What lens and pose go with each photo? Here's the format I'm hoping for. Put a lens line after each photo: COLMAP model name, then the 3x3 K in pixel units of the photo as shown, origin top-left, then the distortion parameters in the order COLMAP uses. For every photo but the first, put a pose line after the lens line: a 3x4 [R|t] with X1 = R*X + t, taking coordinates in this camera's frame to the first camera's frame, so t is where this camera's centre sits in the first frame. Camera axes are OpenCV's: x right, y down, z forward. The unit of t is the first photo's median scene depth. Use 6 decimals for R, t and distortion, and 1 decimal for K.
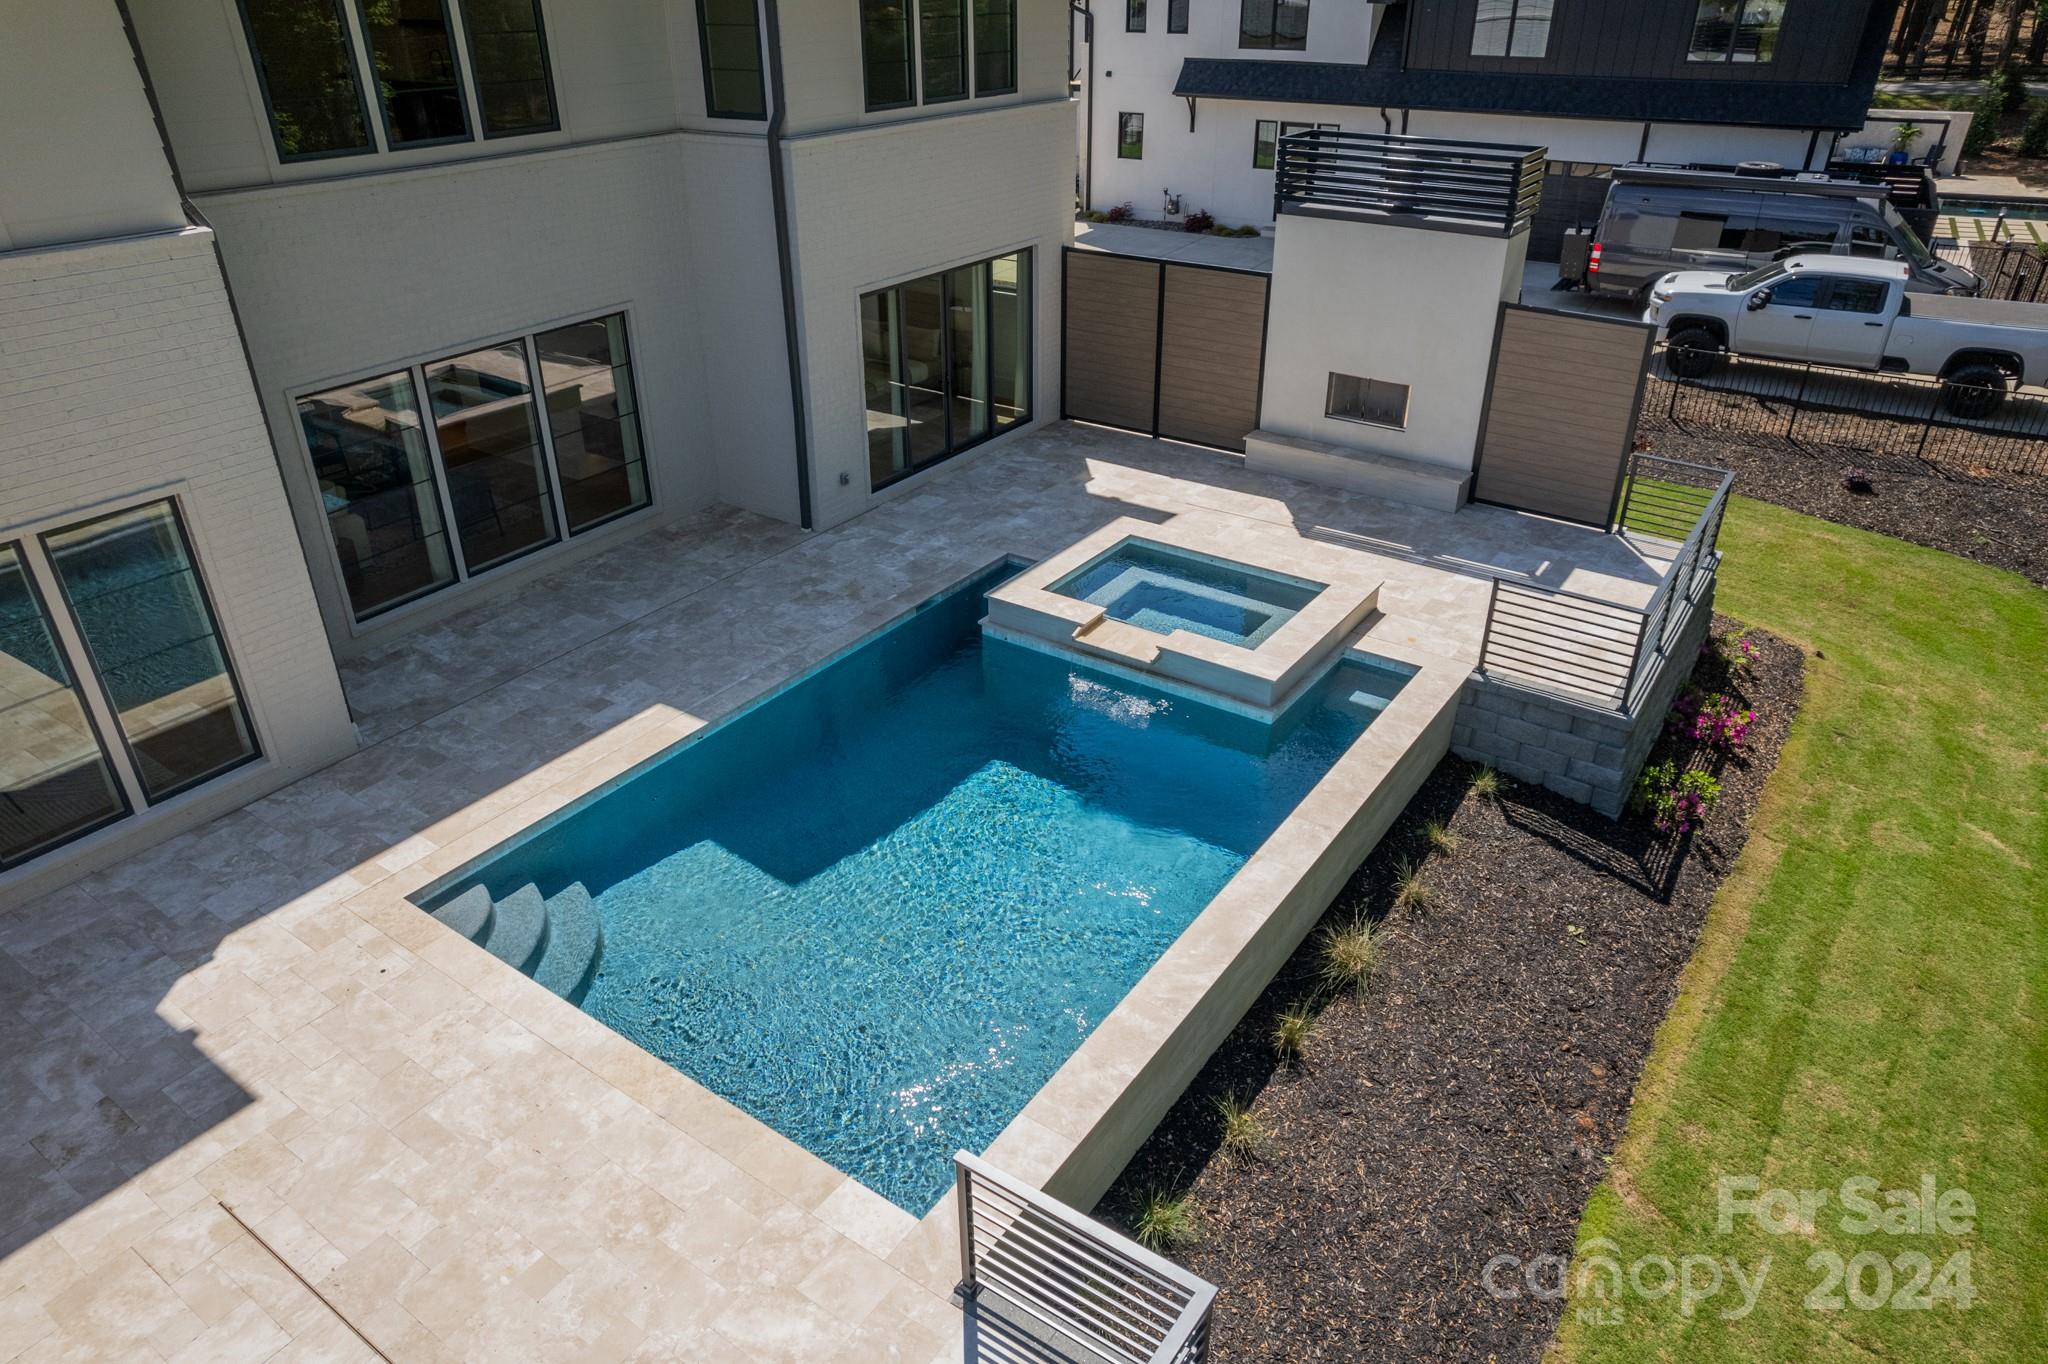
lens RADIAL K [[1320.5, 0, 1010.8], [0, 1320.5, 670.0], [0, 0, 1]] dist [-0.018429, 0.012331]
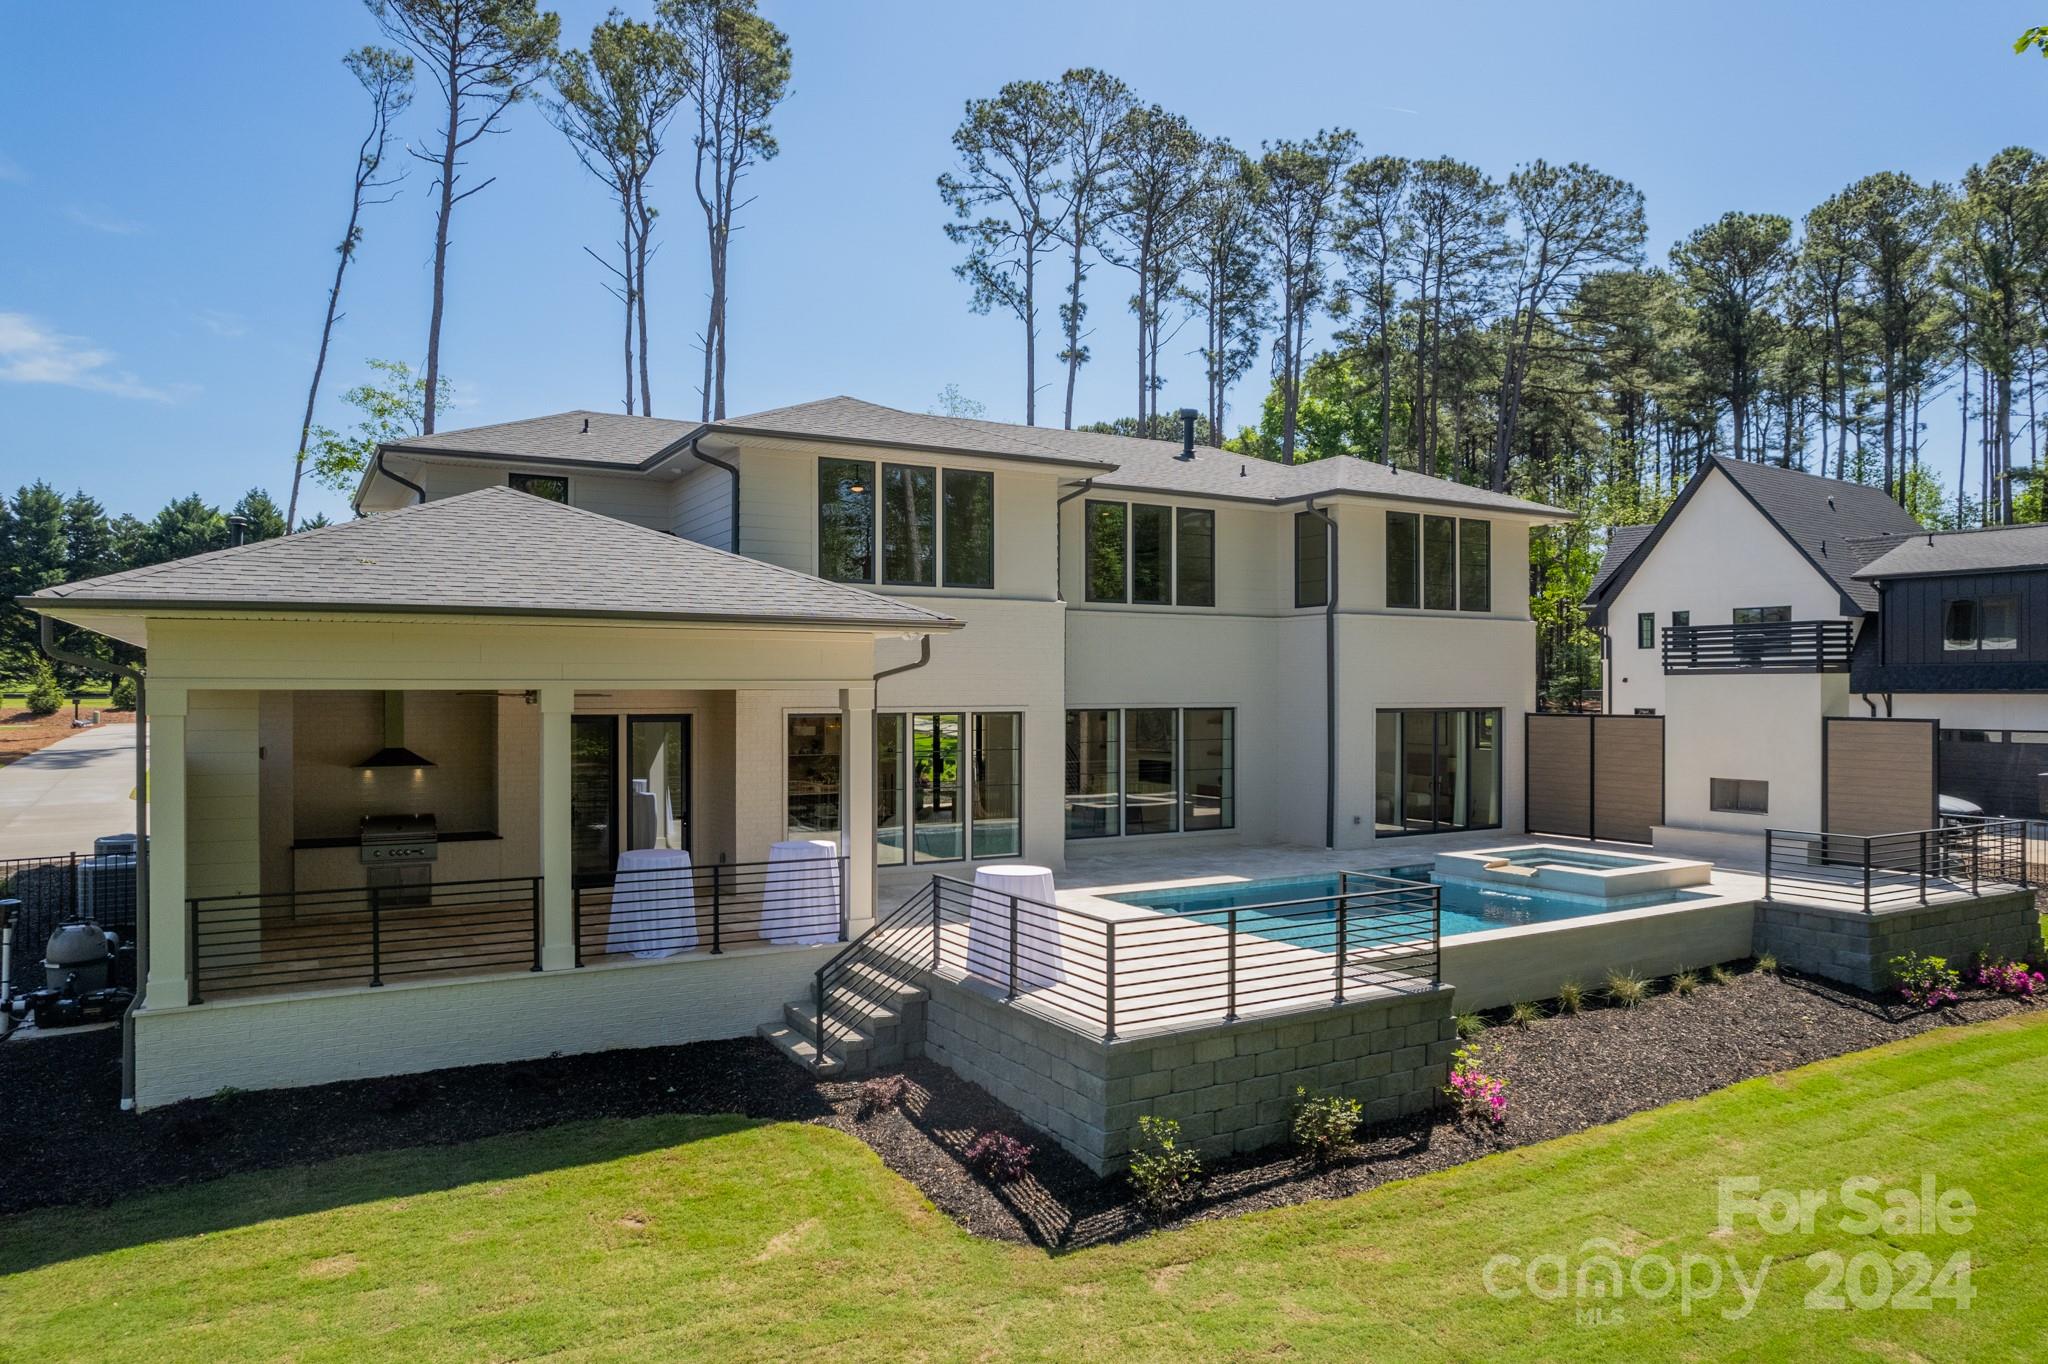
lens RADIAL K [[1320.5, 0, 1010.8], [0, 1320.5, 688.6], [0, 0, 1]] dist [-0.018429, 0.012331]
pose [[0.908838, 0.011895, -0.416981, 0.165464], [-0.206348, 0.881552, -0.424602, 0.509370], [0.362539, 0.471938, 0.803642, -0.522814]]
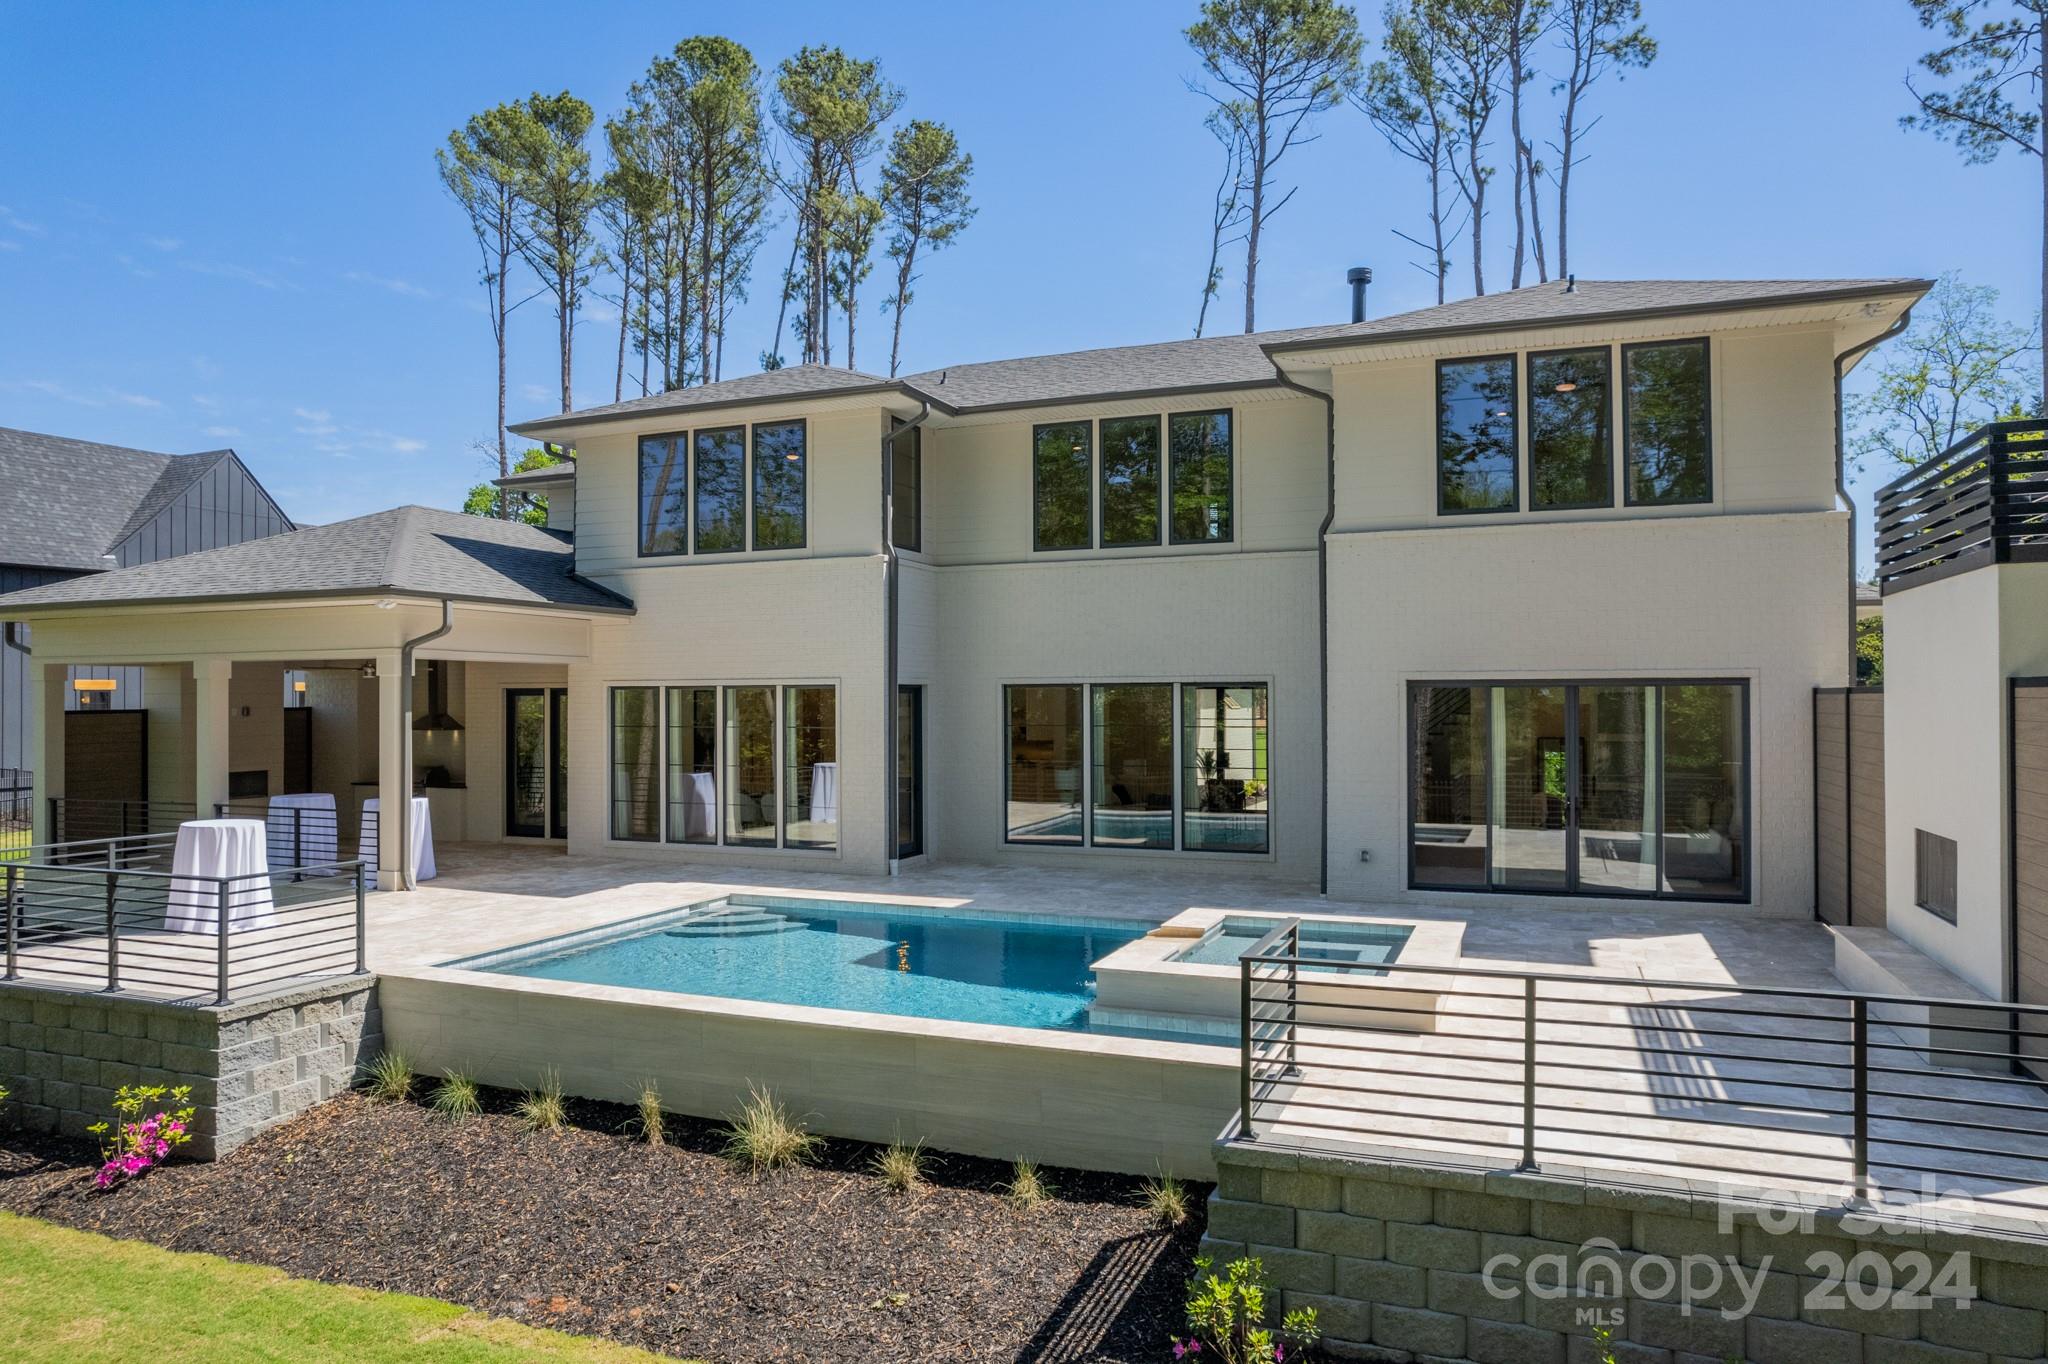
lens RADIAL K [[1320.5, 0, 1014.0], [0, 1320.5, 672.8], [0, 0, 1]] dist [-0.018429, 0.012331]
pose [[0.222963, -0.008981, -0.974785, 0.839942], [-0.463780, 0.878563, -0.114175, -0.033039], [0.857435, 0.477543, 0.191722, 0.558995]]
